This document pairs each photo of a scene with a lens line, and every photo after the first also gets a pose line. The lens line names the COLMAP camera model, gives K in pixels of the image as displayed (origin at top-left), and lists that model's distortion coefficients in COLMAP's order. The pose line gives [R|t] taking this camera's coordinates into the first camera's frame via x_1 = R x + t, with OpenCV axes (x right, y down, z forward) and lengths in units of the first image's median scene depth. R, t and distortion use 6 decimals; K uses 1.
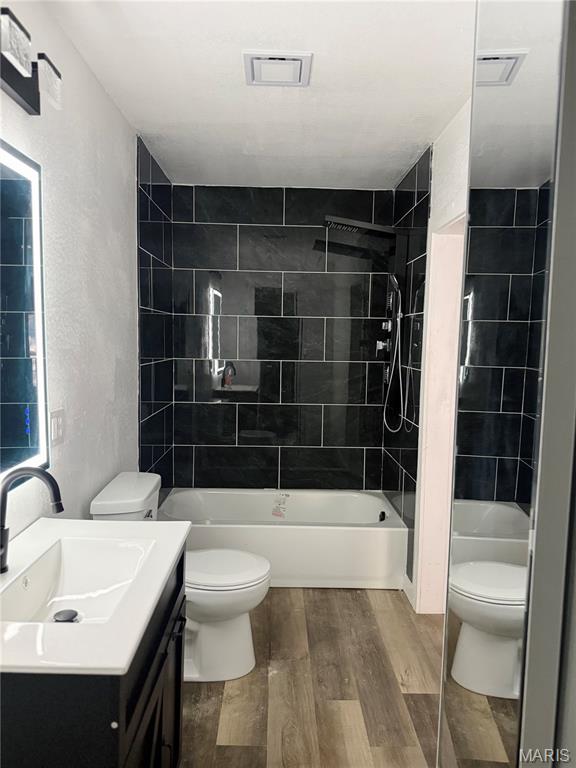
lens RADIAL K [[539.2, 0, 286.7], [0, 539.2, 385.1], [0, 0, 1]] dist [0.004226, 0.002311]
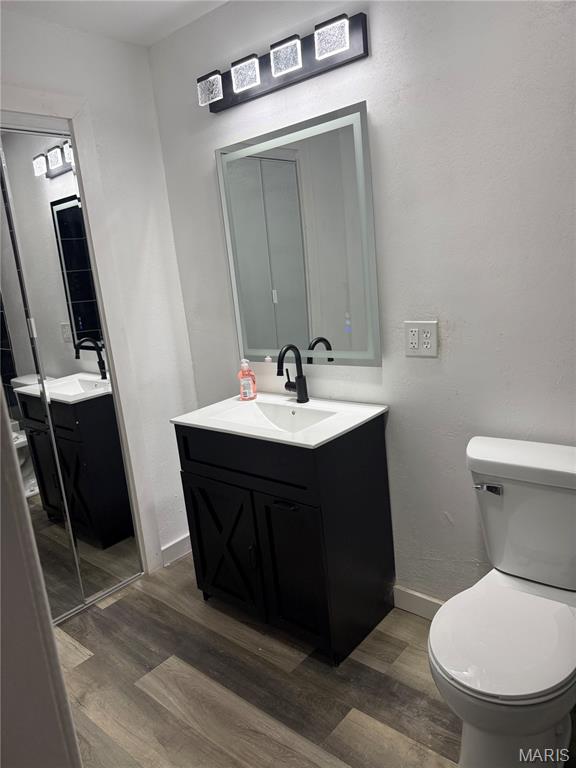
lens RADIAL K [[539.2, 0, 288.4], [0, 539.2, 383.4], [0, 0, 1]] dist [0.004226, 0.002311]
pose [[-0.658357, 0.206056, -0.723952, 0.488476], [0.012433, 0.964646, 0.263257, -0.107508], [0.752603, 0.164316, -0.637643, 1.397769]]
